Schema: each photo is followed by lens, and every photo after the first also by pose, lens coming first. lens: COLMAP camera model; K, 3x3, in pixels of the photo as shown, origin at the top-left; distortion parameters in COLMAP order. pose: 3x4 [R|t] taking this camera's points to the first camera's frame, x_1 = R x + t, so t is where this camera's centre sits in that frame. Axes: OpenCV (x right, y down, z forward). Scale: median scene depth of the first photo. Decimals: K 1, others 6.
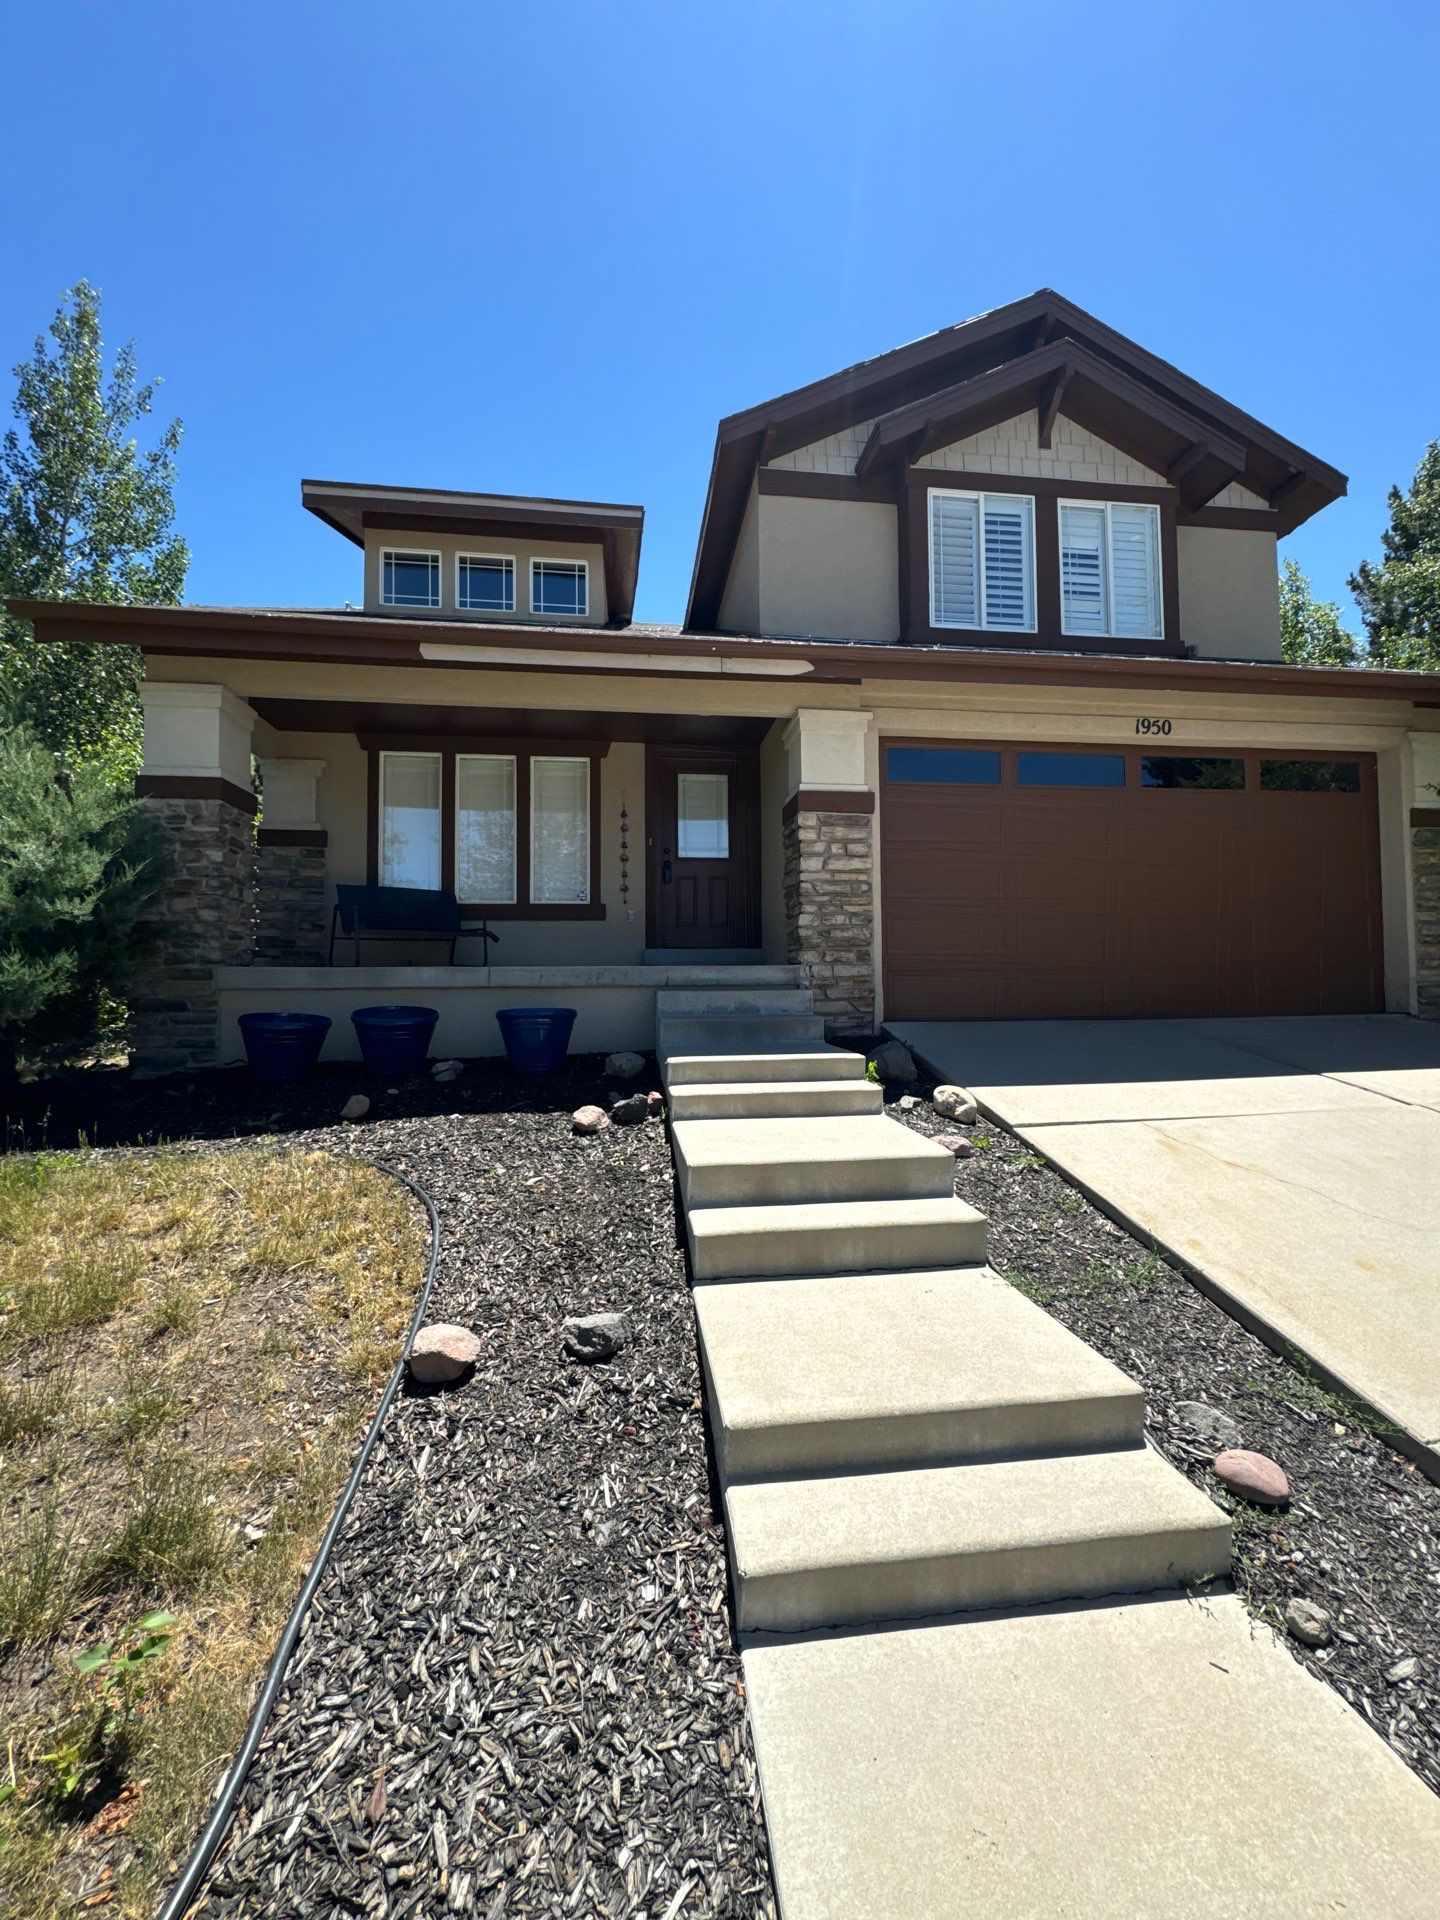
lens RADIAL K [[760.9, 0, 728.3], [0, 760.9, 950.7], [0, 0, 1]] dist [0.007816, 0.000032]
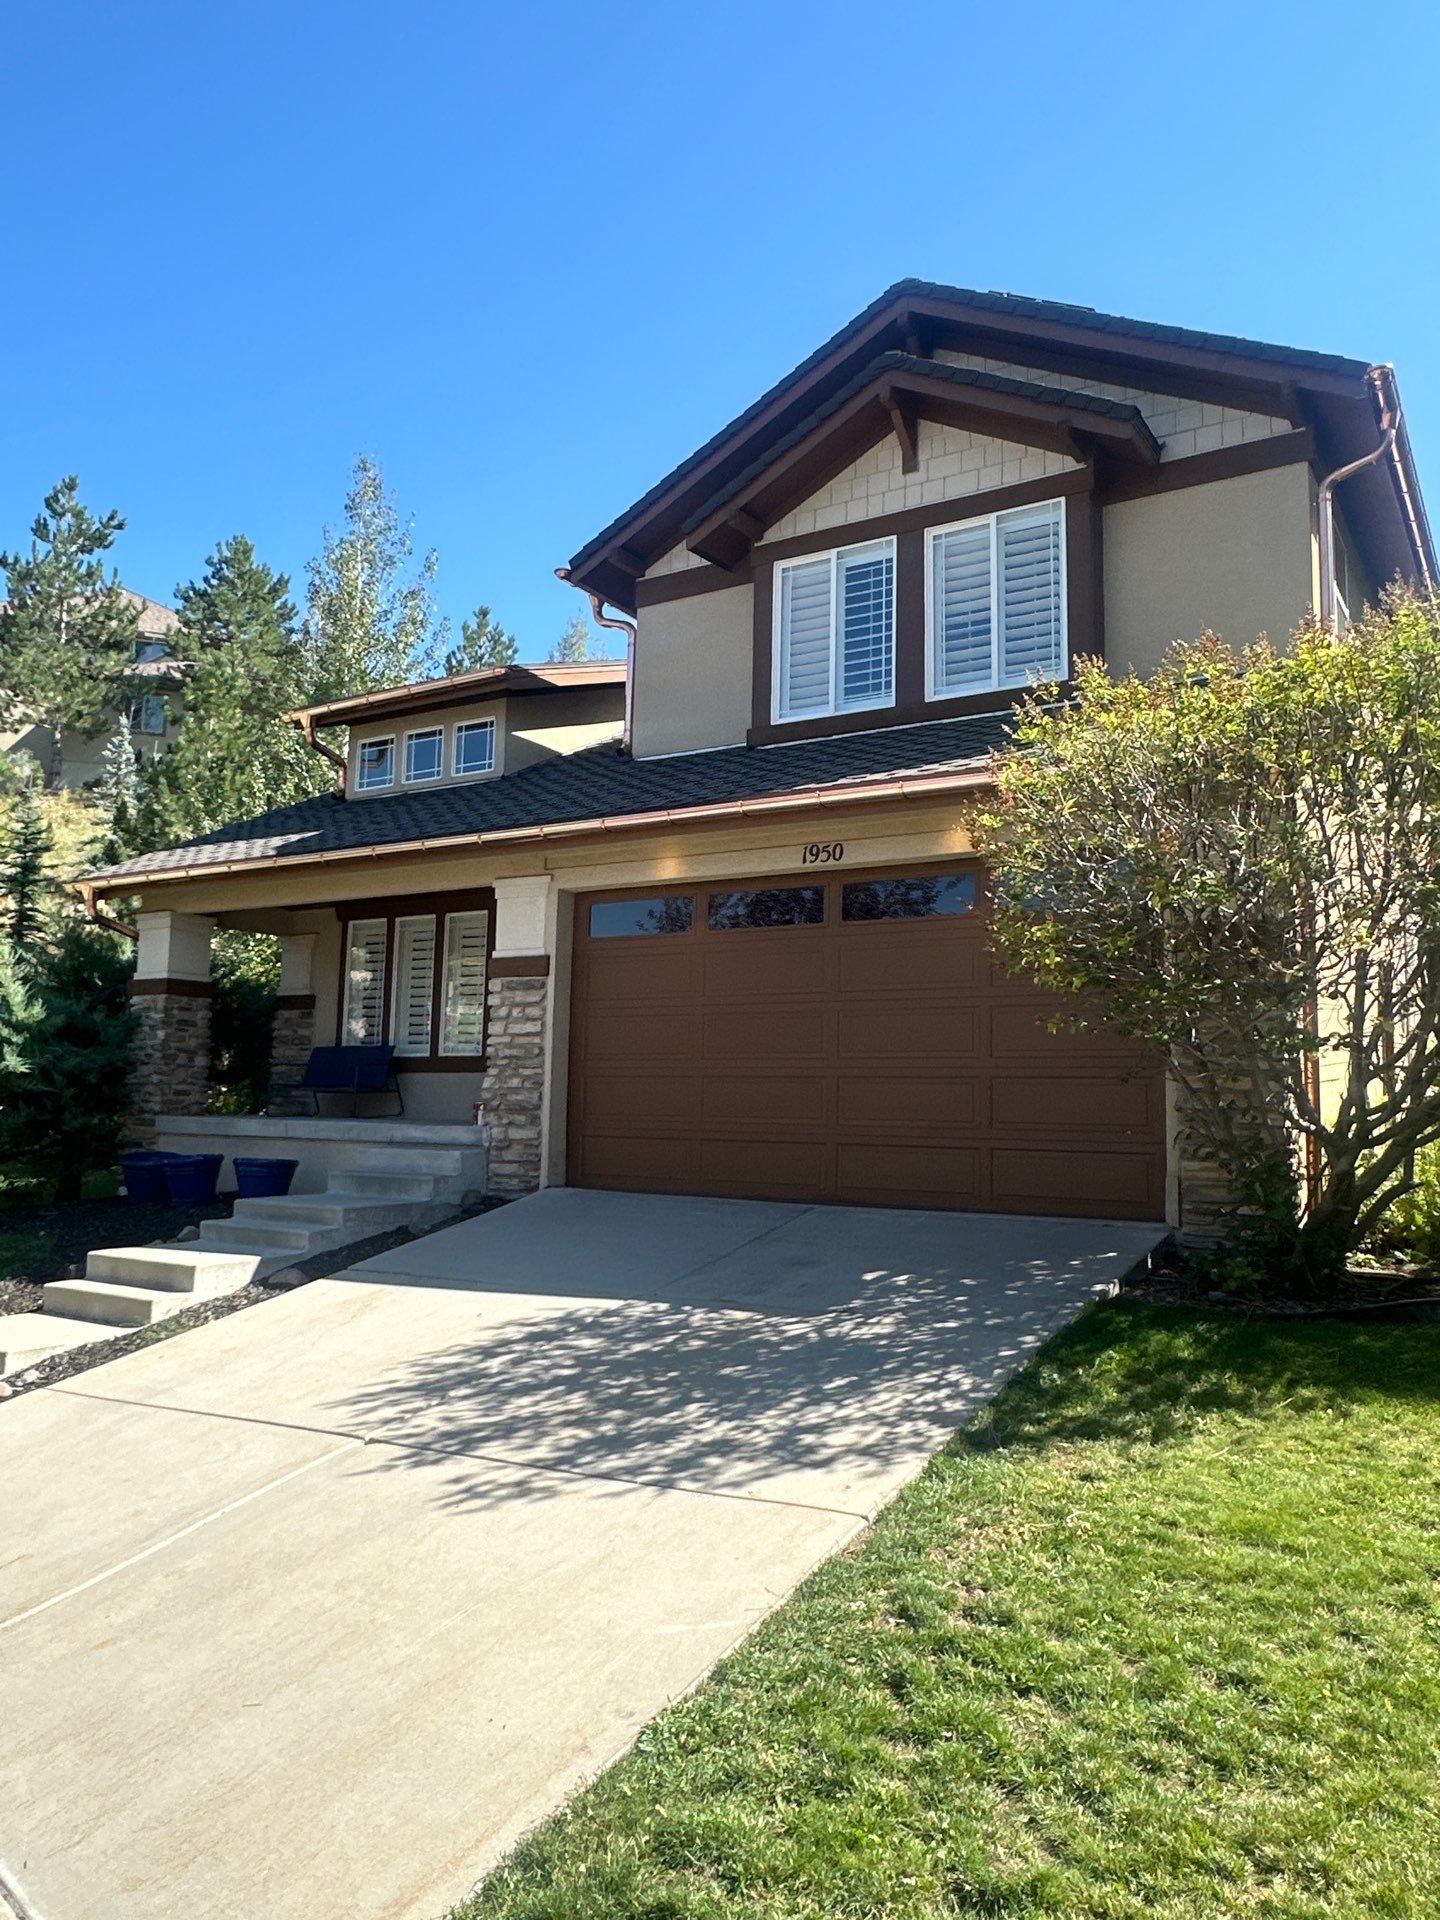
lens RADIAL K [[1355.3, 0, 690.6], [0, 1355.3, 932.1], [0, 0, 1]] dist [0.041106, -0.033124]
pose [[0.764890, -0.061028, -0.641263, 1.484802], [0.000001, 0.995502, -0.094739, -0.068520], [0.644161, 0.072464, 0.761450, -0.243914]]
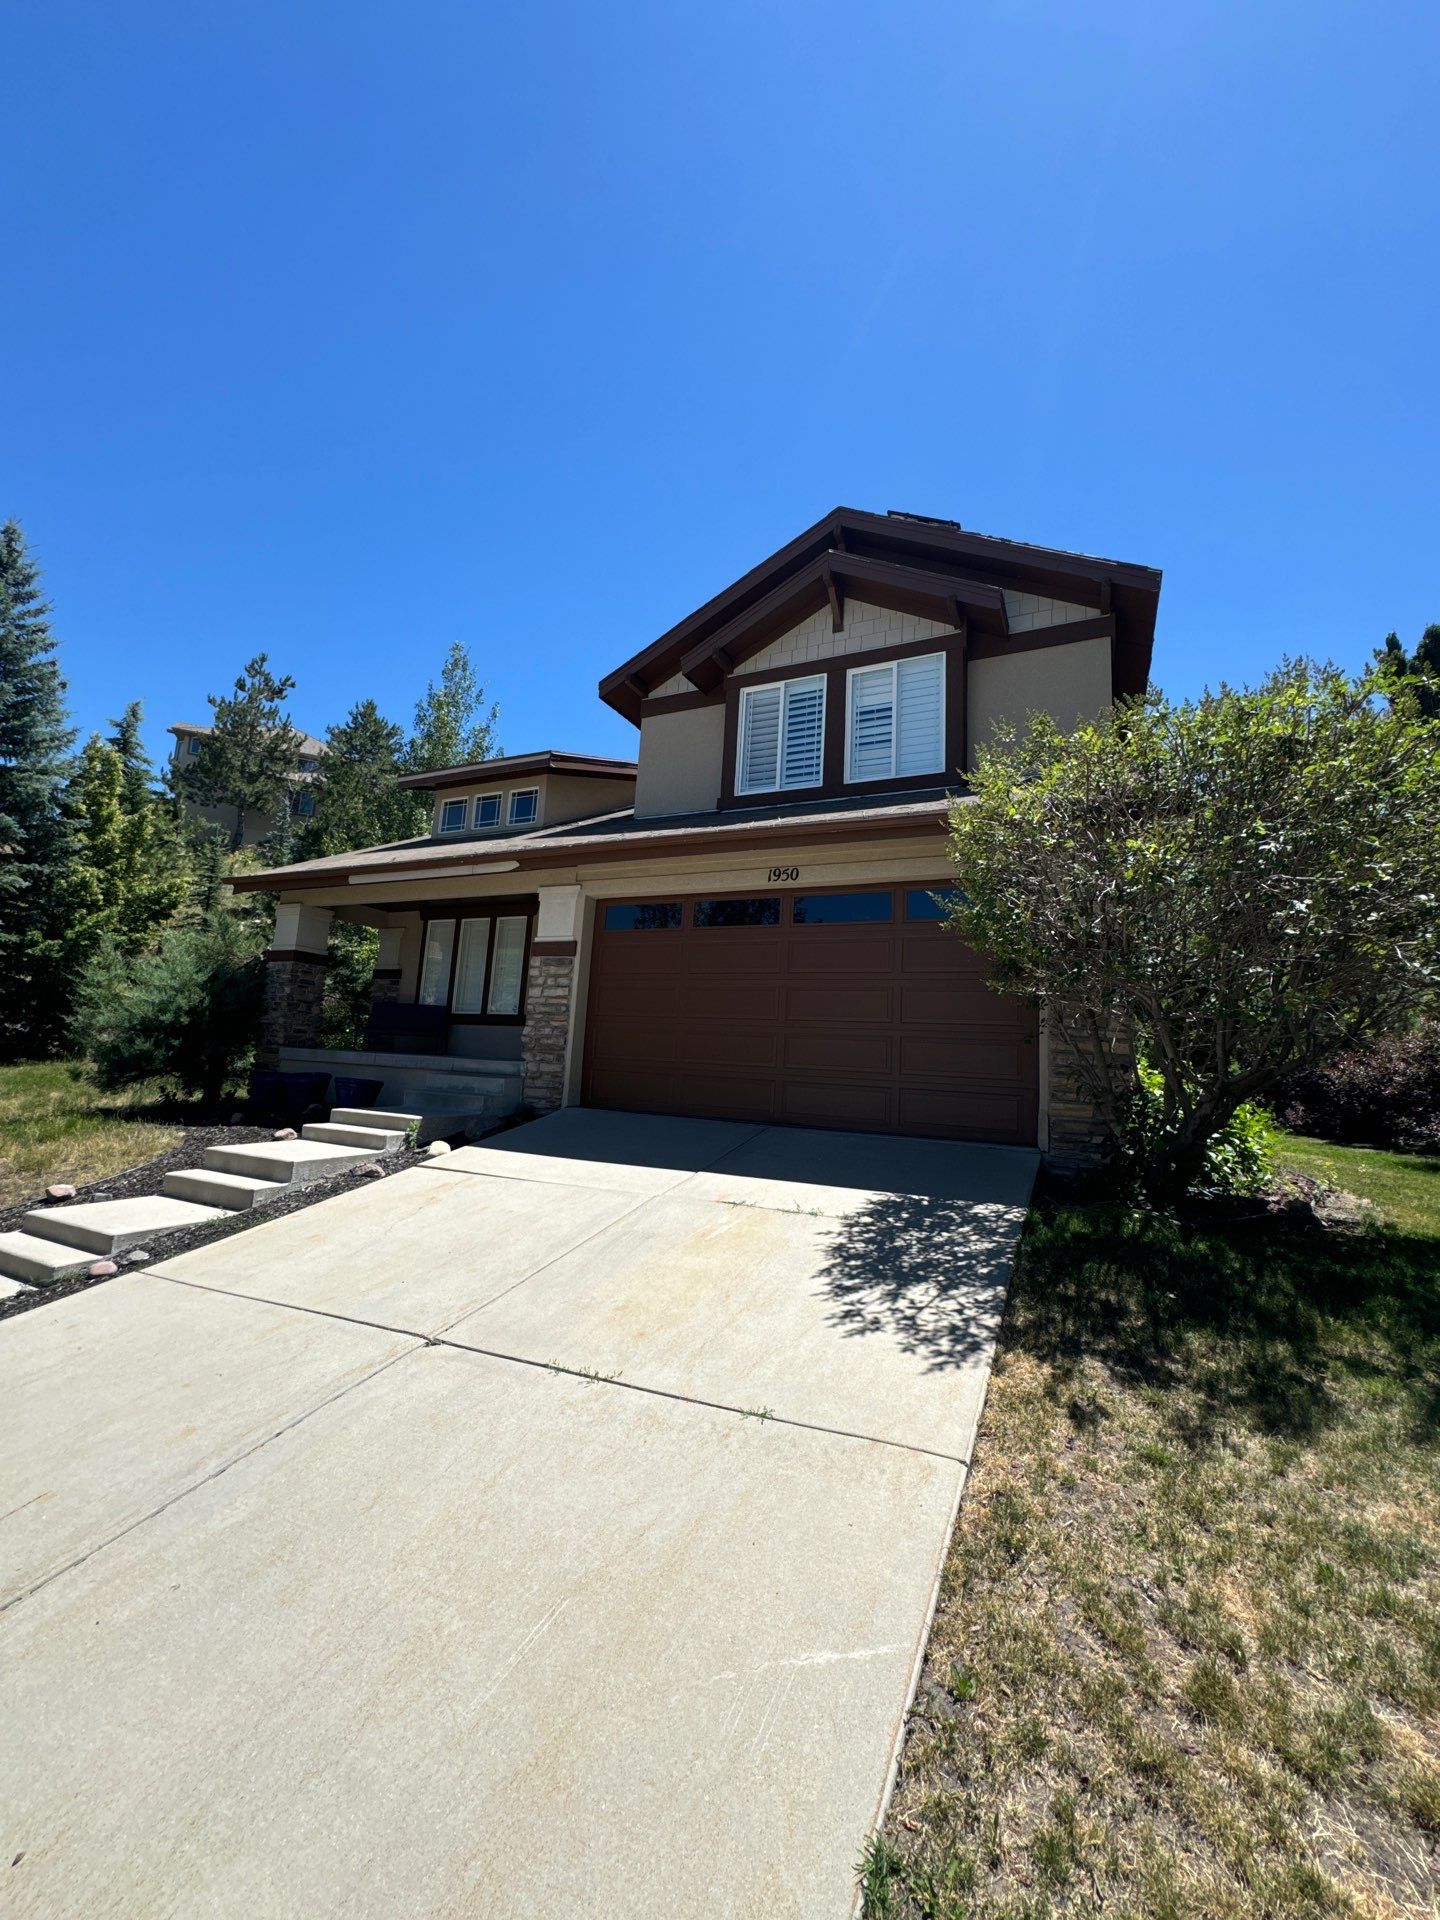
lens RADIAL K [[760.9, 0, 708.3], [0, 760.9, 953.6], [0, 0, 1]] dist [0.007816, 0.000032]
pose [[0.834283, -0.027925, -0.550629, 1.170569], [-0.040216, 0.992974, -0.111292, -0.038221], [0.549868, 0.114994, 0.827298, -0.027728]]
